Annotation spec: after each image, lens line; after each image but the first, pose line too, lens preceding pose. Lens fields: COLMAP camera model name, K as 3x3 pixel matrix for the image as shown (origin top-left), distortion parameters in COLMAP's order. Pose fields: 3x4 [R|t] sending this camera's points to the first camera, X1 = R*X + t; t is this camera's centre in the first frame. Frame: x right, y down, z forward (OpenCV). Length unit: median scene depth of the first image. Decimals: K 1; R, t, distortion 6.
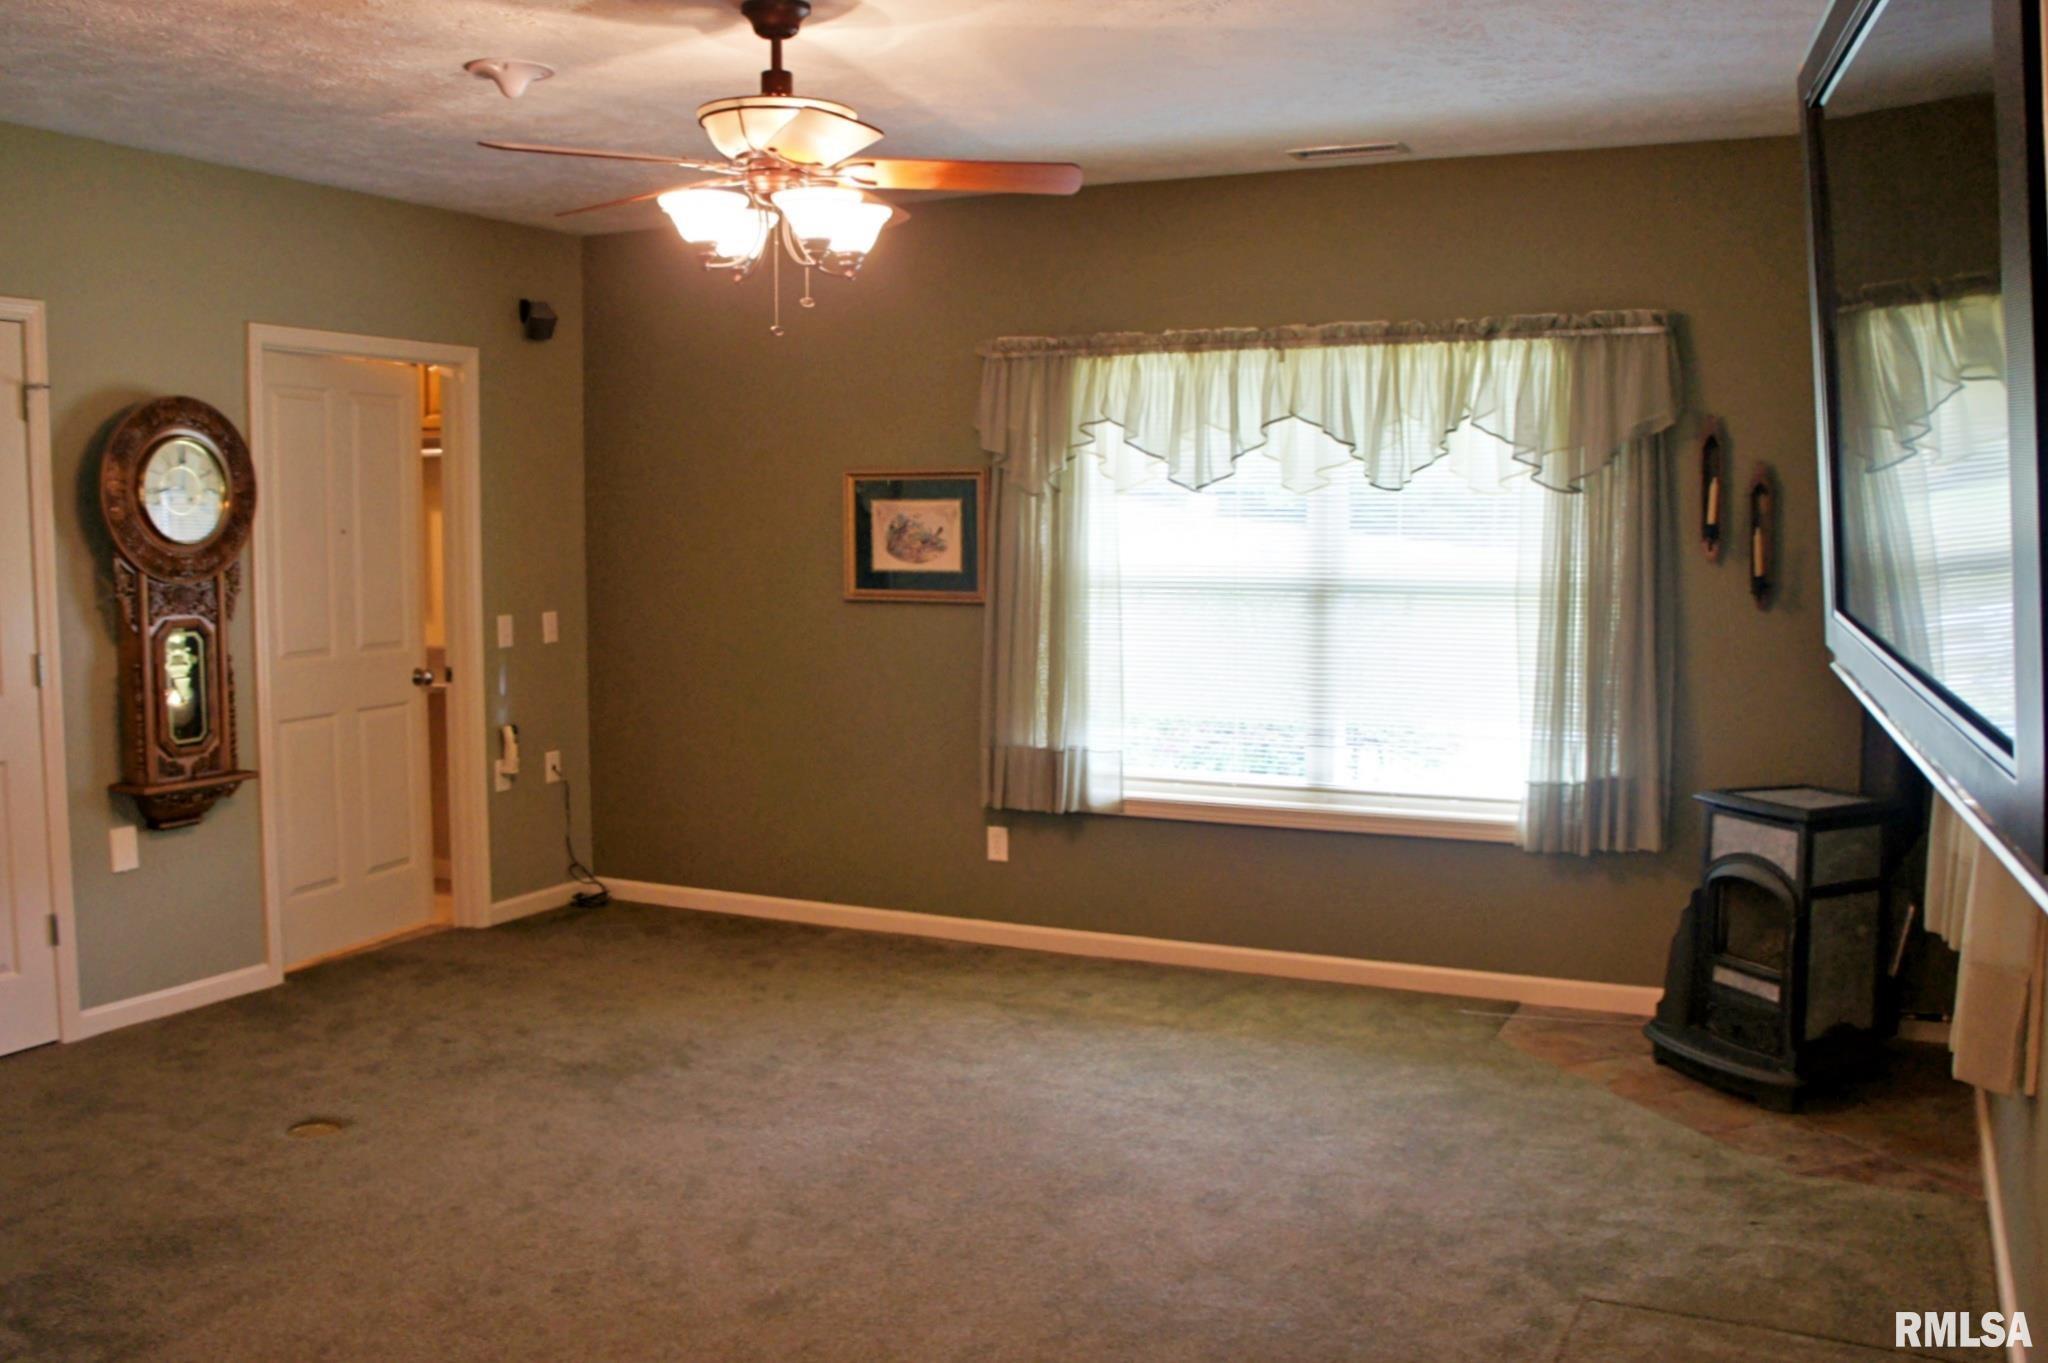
lens RADIAL K [[1676.0, 0, 1019.3], [0, 1676.0, 684.0], [0, 0, 1]] dist [-0.146104, 0.080241]
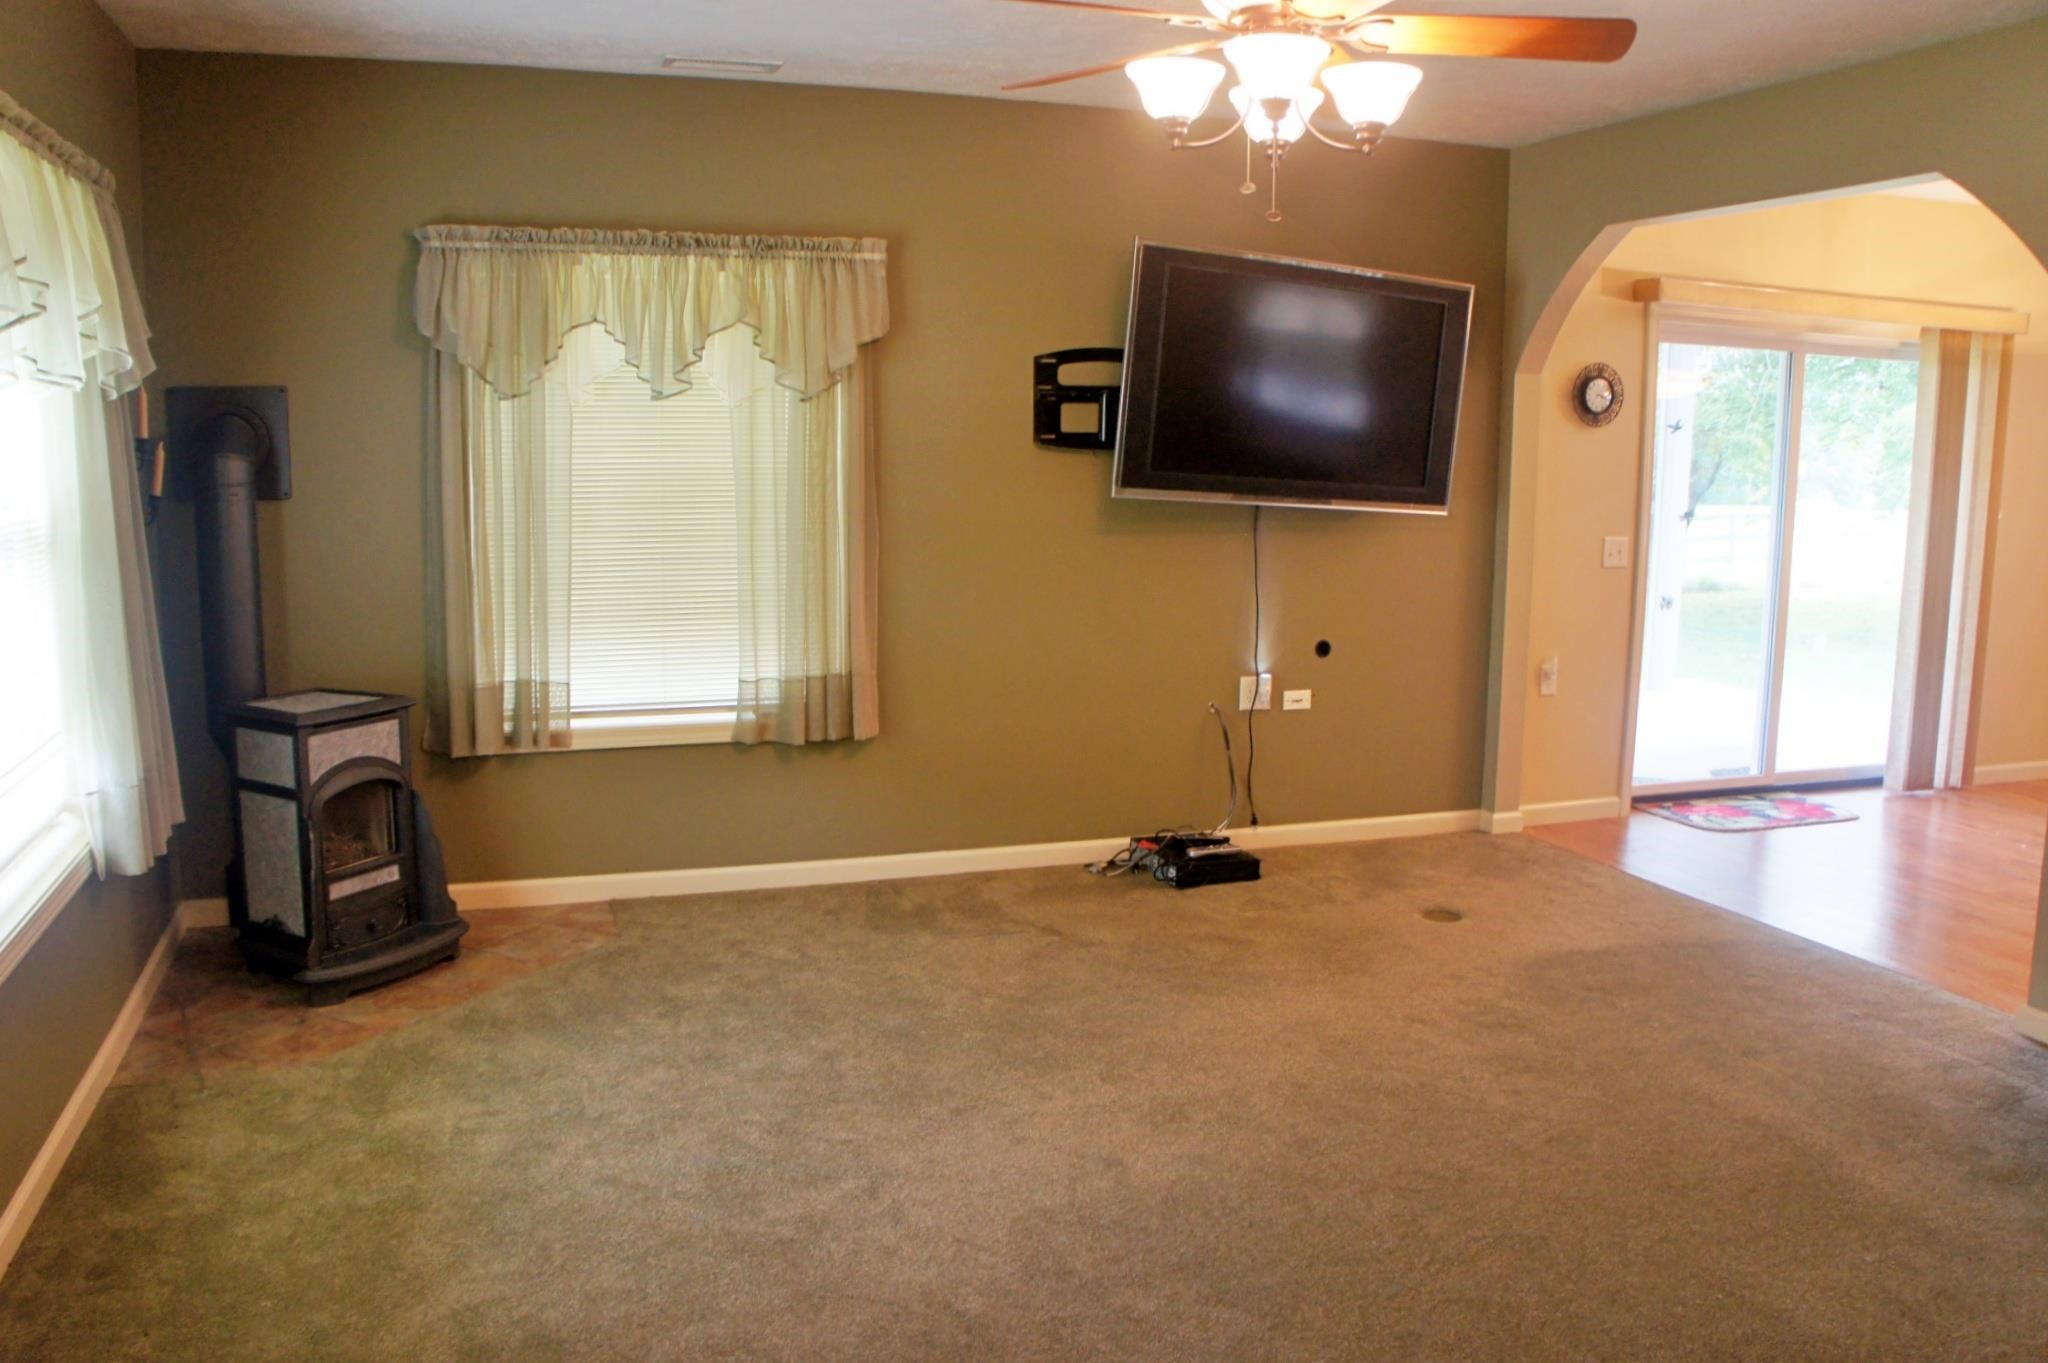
lens RADIAL K [[1676.0, 0, 1024.5], [0, 1676.0, 687.9], [0, 0, 1]] dist [-0.146104, 0.080241]
pose [[-0.704613, -0.103088, 0.702063, -0.581460], [0.066424, 0.975464, 0.209899, -0.130550], [-0.706476, 0.194531, -0.680478, 1.418027]]
